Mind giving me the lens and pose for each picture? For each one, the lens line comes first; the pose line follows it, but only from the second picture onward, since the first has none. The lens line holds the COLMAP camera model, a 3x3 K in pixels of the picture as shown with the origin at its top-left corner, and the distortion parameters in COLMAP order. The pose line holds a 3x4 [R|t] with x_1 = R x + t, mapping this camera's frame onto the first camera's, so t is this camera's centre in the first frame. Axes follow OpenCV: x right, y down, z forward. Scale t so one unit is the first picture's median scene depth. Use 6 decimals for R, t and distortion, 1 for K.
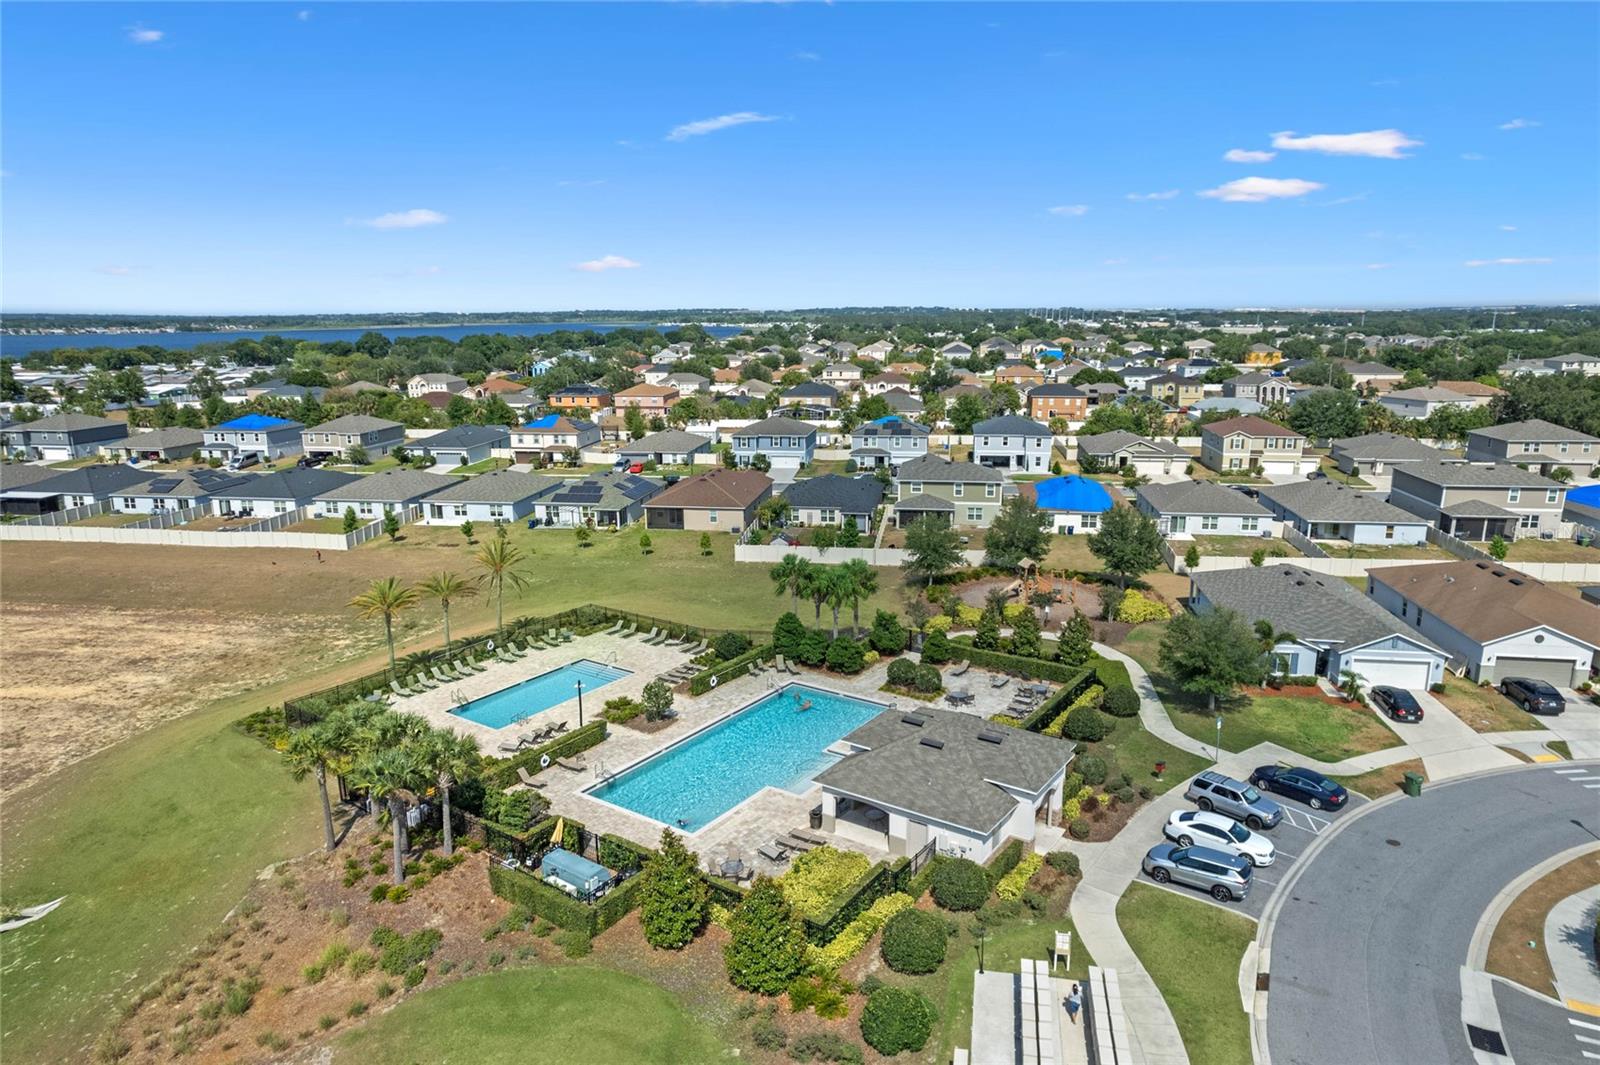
lens RADIAL K [[1018.7, 0, 790.8], [0, 1018.7, 536.1], [0, 0, 1]] dist [-0.058559, 0.051309]
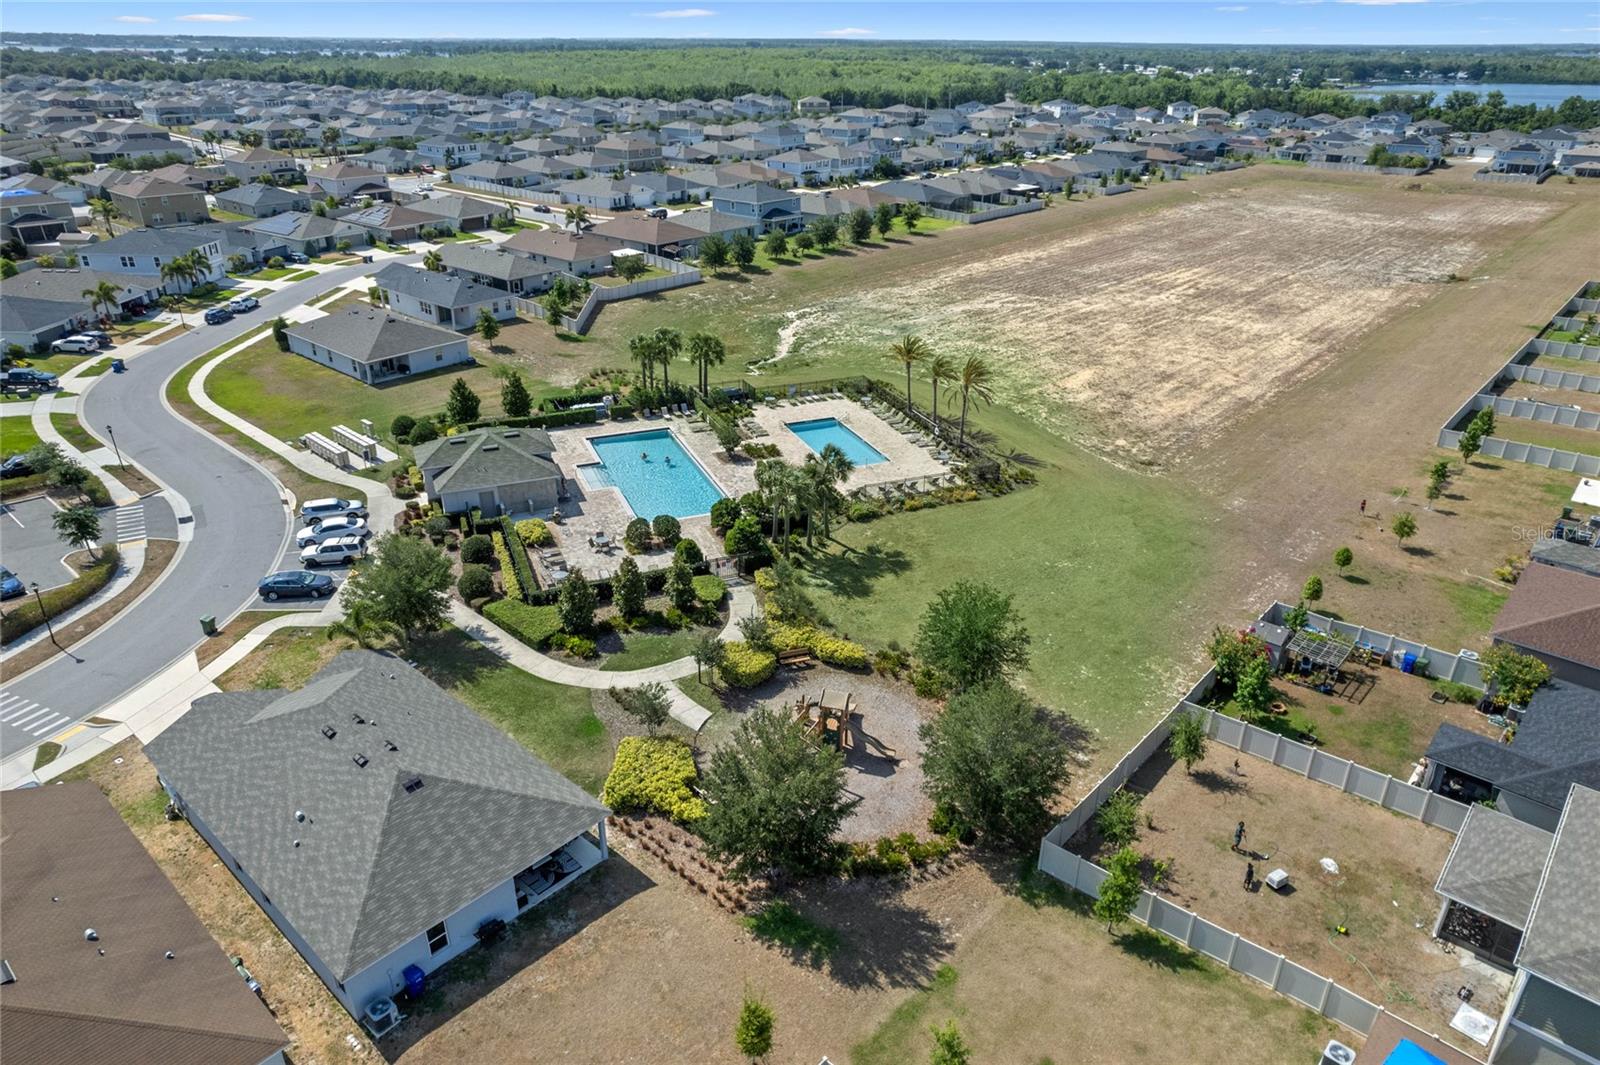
lens RADIAL K [[1018.7, 0, 790.8], [0, 1018.7, 536.1], [0, 0, 1]] dist [-0.058559, 0.051309]
pose [[-0.542689, 0.377203, -0.750471, 0.502363], [-0.178795, 0.821131, 0.542010, -0.276521], [0.820683, 0.428324, -0.378177, 0.900154]]
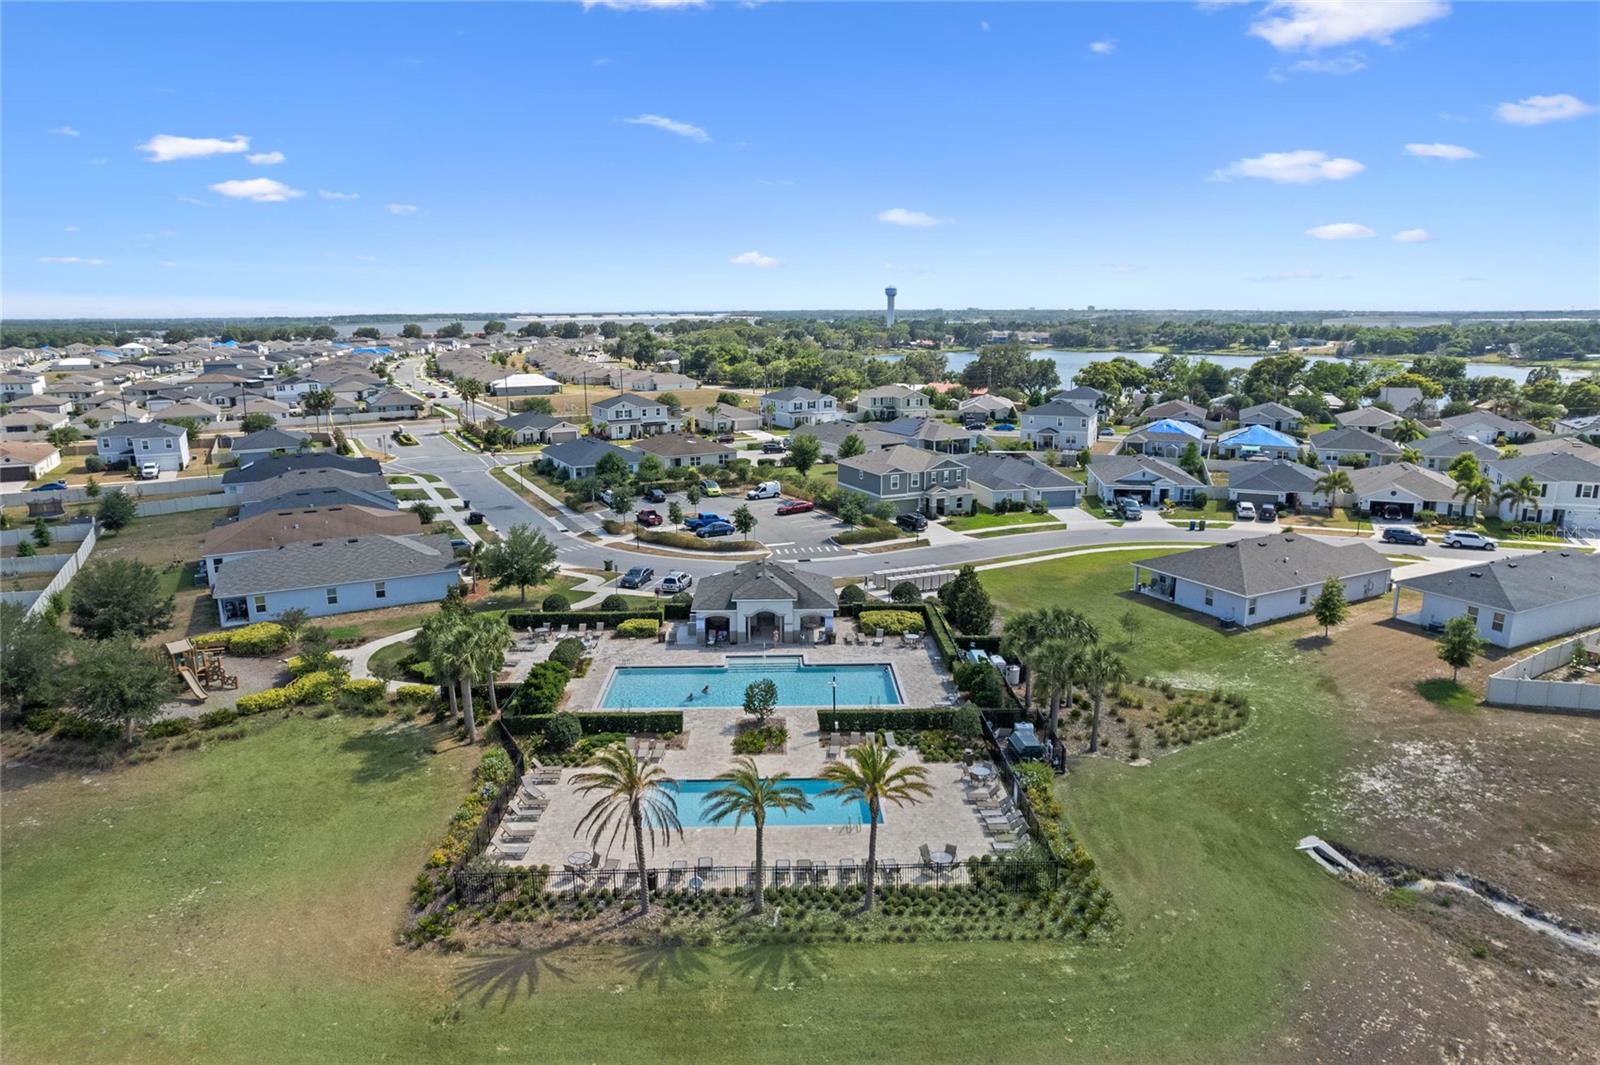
lens RADIAL K [[1018.7, 0, 790.8], [0, 1018.7, 536.1], [0, 0, 1]] dist [-0.058559, 0.051309]
pose [[-0.593318, -0.160433, 0.788819, -0.499285], [0.186090, 0.926057, 0.328314, -0.168973], [-0.783163, 0.341585, -0.519591, 0.780267]]
